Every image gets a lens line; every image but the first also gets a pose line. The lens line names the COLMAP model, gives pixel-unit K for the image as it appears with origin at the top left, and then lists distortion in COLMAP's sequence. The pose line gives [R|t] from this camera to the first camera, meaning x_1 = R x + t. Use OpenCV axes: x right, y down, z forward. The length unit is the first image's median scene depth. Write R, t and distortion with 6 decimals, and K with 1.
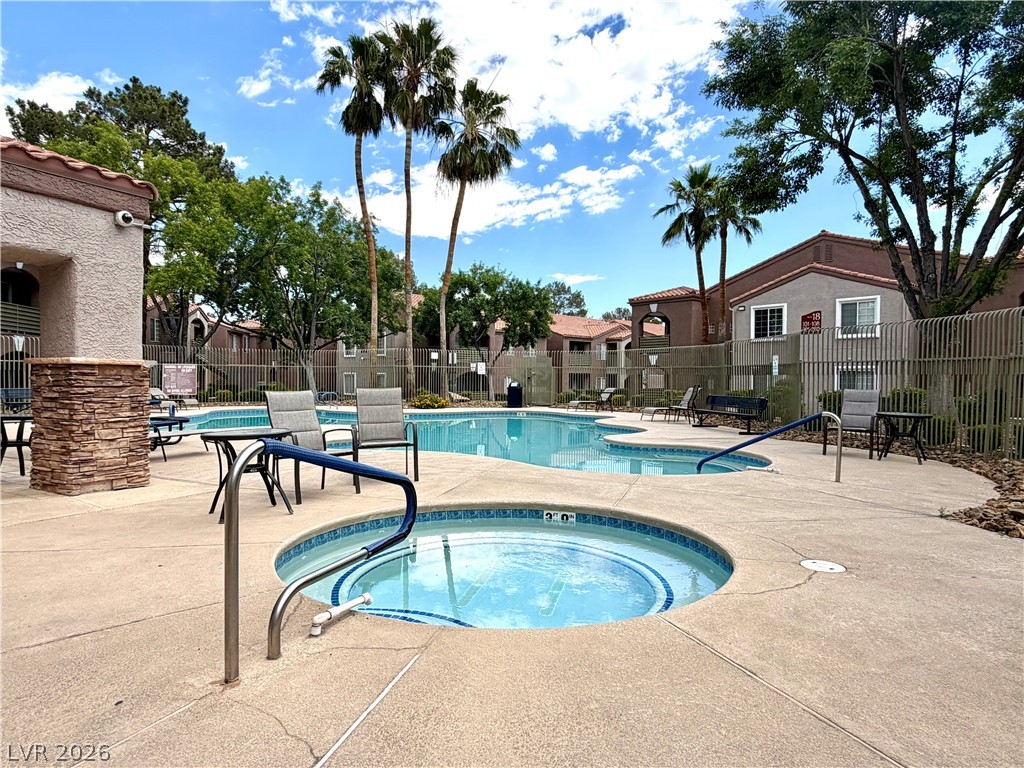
lens RADIAL K [[640.6, 0, 510.8], [0, 640.6, 387.7], [0, 0, 1]] dist [0.022359, 0.000042]
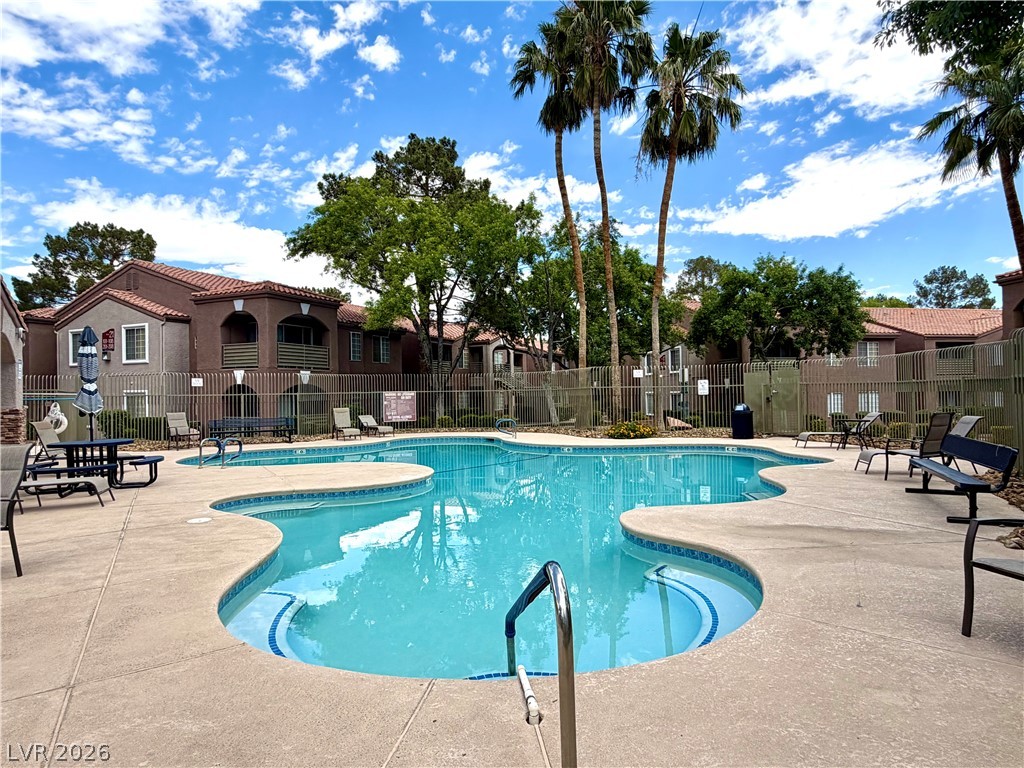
lens RADIAL K [[640.6, 0, 512.8], [0, 640.6, 385.2], [0, 0, 1]] dist [0.022359, 0.000042]
pose [[0.836789, -0.029494, -0.546731, 0.154354], [0.013023, 0.999338, -0.033979, -0.007232], [0.547371, 0.021313, 0.836619, 0.177854]]
